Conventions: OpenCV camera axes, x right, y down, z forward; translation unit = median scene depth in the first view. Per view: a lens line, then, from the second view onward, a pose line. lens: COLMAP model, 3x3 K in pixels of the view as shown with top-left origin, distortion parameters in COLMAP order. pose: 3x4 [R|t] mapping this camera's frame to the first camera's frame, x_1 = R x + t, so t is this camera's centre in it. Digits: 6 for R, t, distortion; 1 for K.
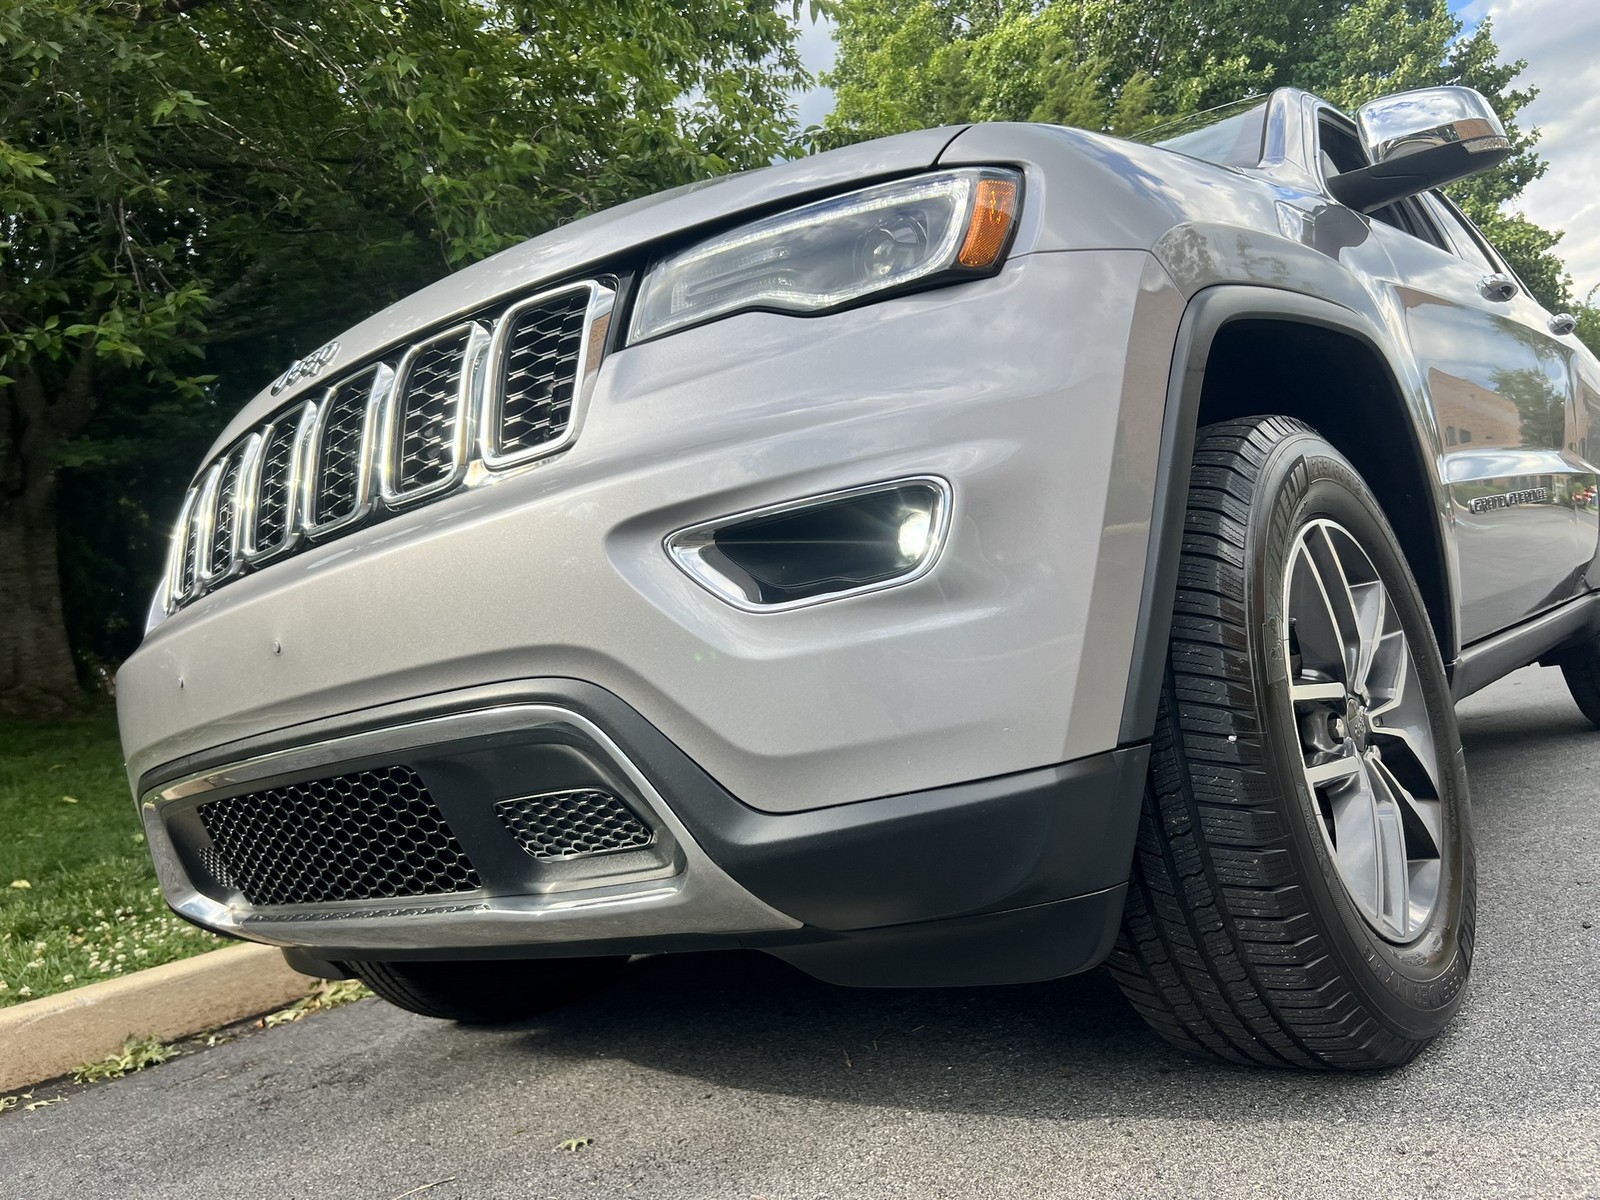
lens RADIAL K [[1224.3, 0, 808.5], [0, 1224.3, 594.7], [0, 0, 1]] dist [0.053782, -0.065635]
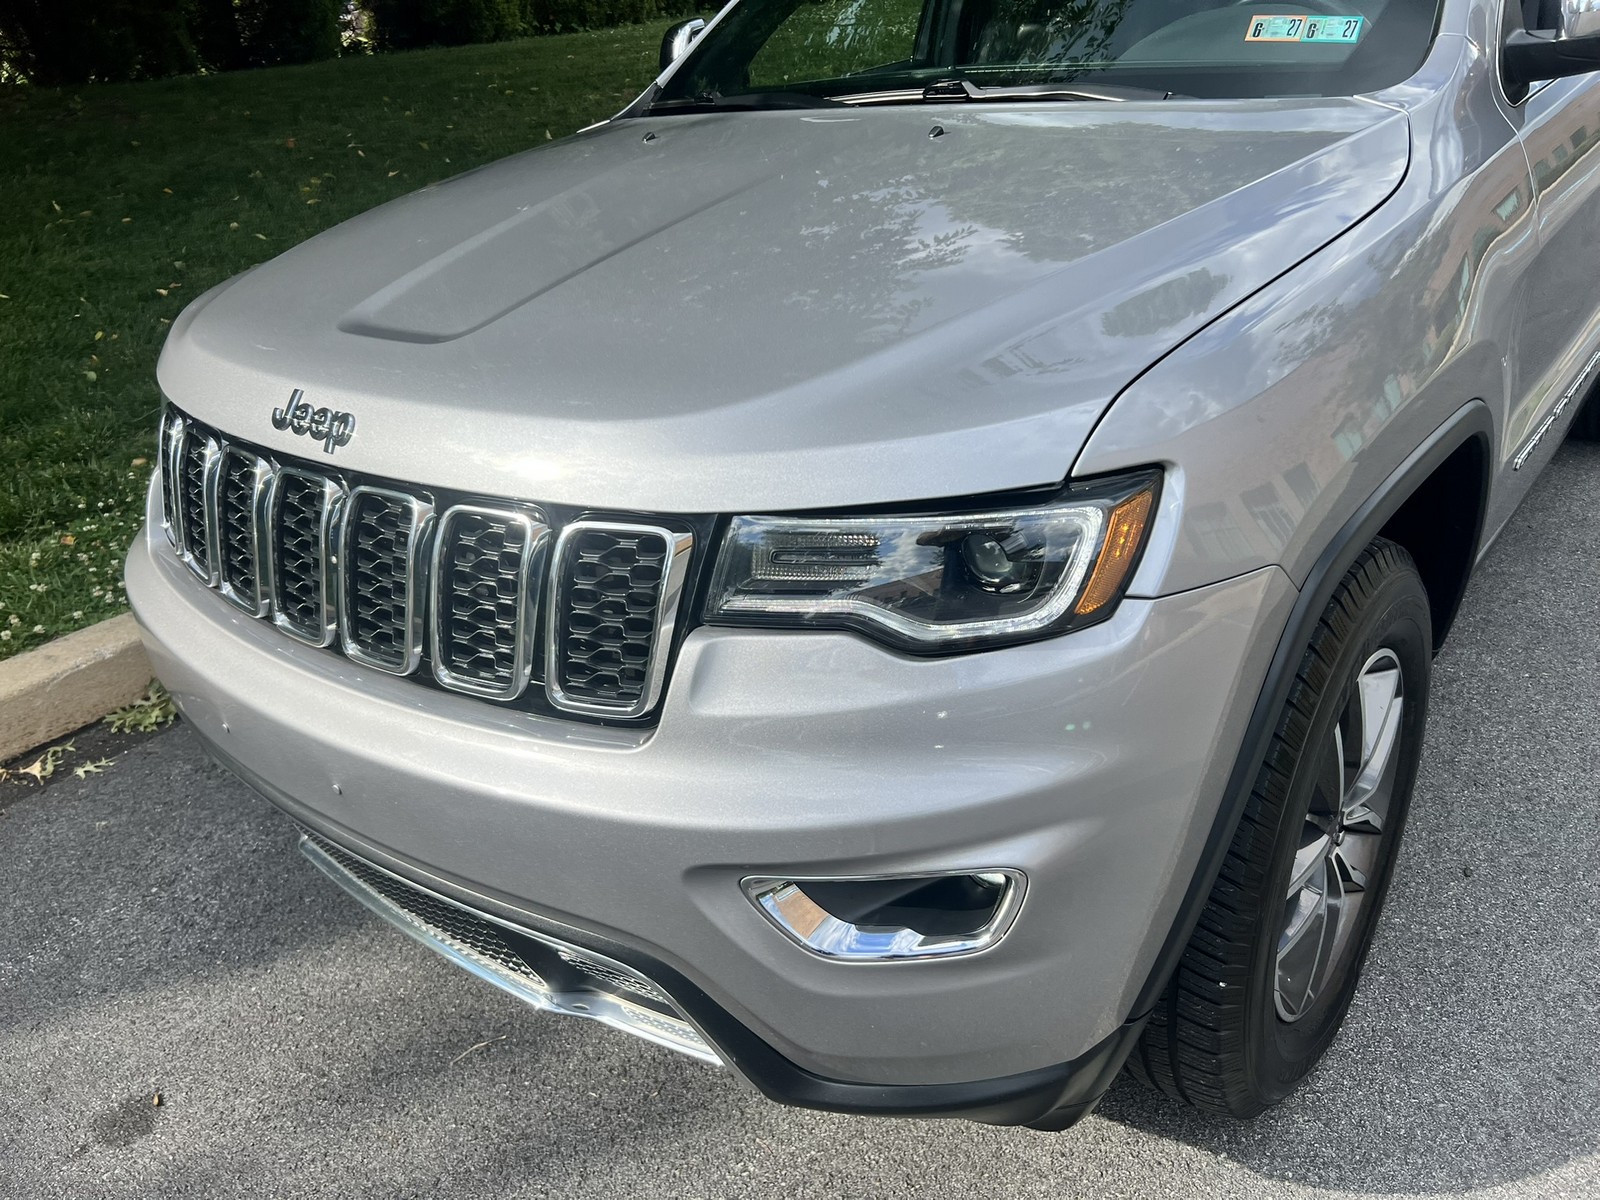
lens RADIAL K [[1225.1, 0, 800.0], [0, 1225.1, 600.0], [0, 0, 1]] dist [0.017413, -0.002295]
pose [[0.995095, 0.070551, 0.069339, -0.090485], [-0.095926, 0.859384, 0.502252, -0.444088], [-0.024154, -0.506440, 0.861937, 0.132086]]
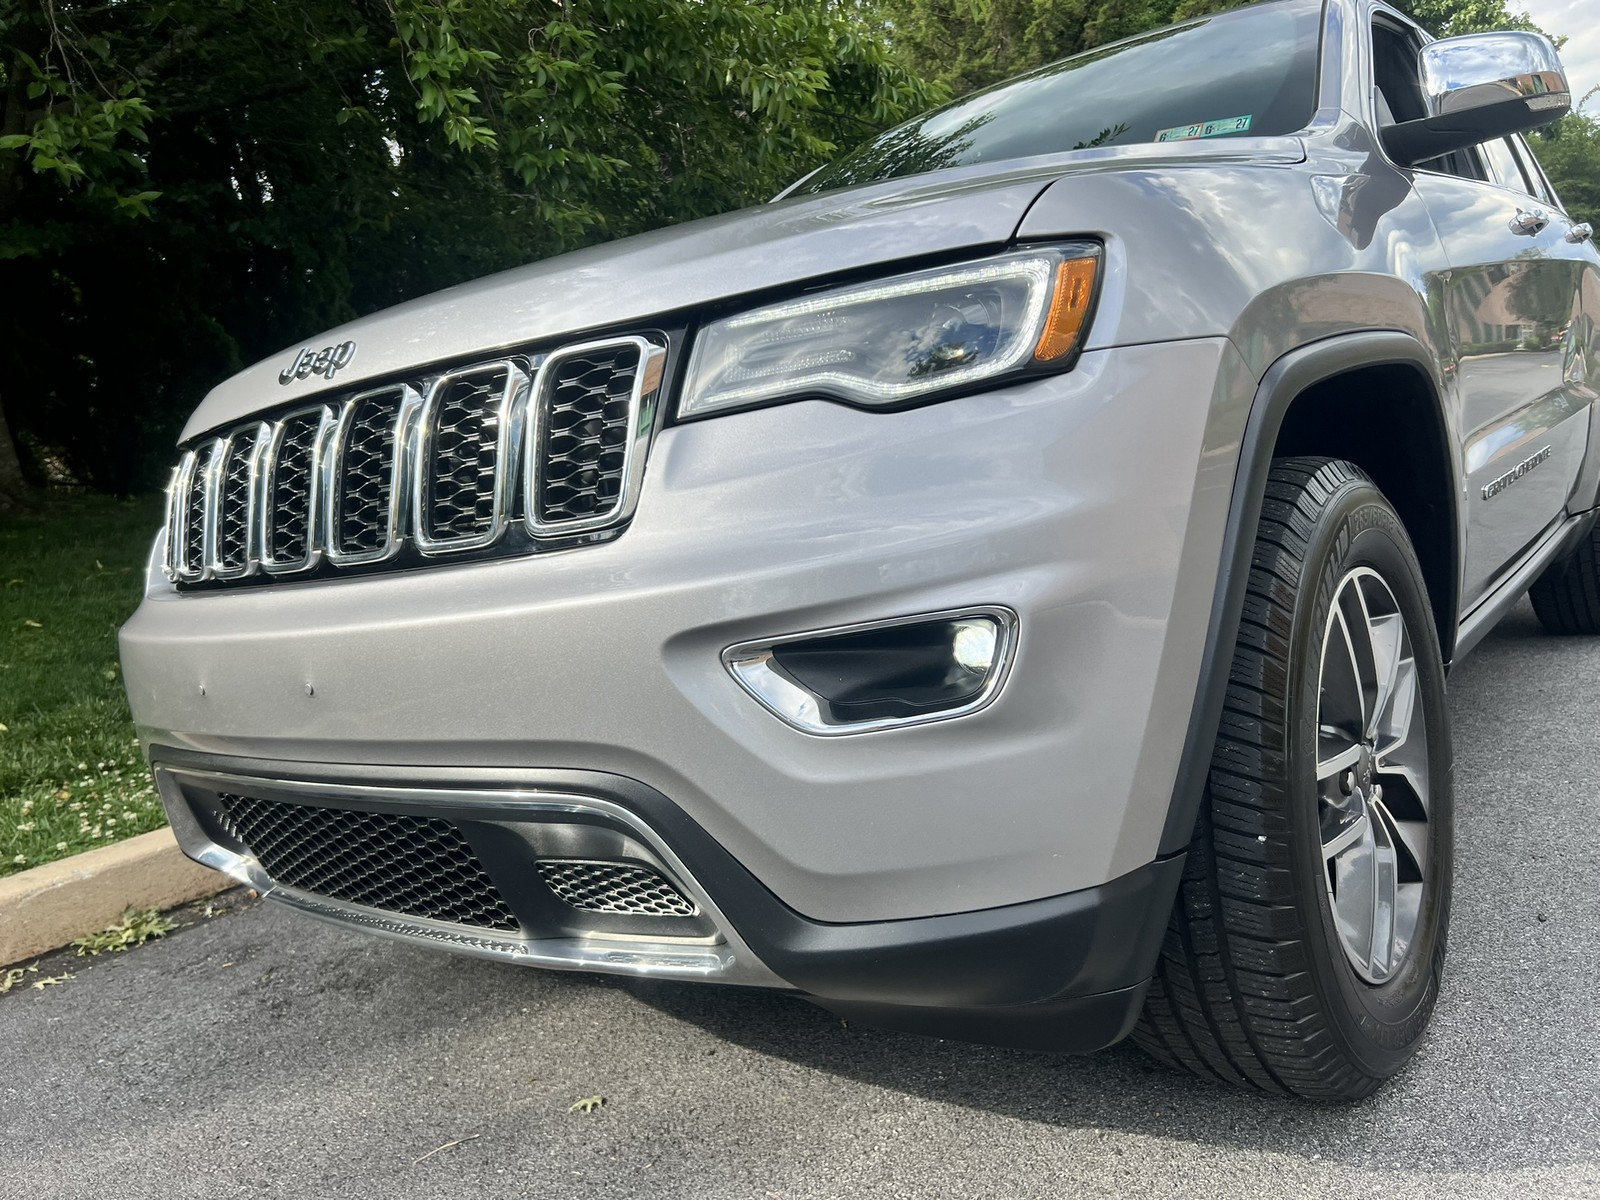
lens RADIAL K [[1219.7, 0, 793.9], [0, 1219.7, 599.7], [0, 0, 1]] dist [0.060248, -0.071034]
pose [[0.998729, 0.036054, 0.035229, -0.055628], [-0.041822, 0.982812, 0.179807, -0.153455], [-0.028141, -0.181052, 0.983071, 0.022992]]
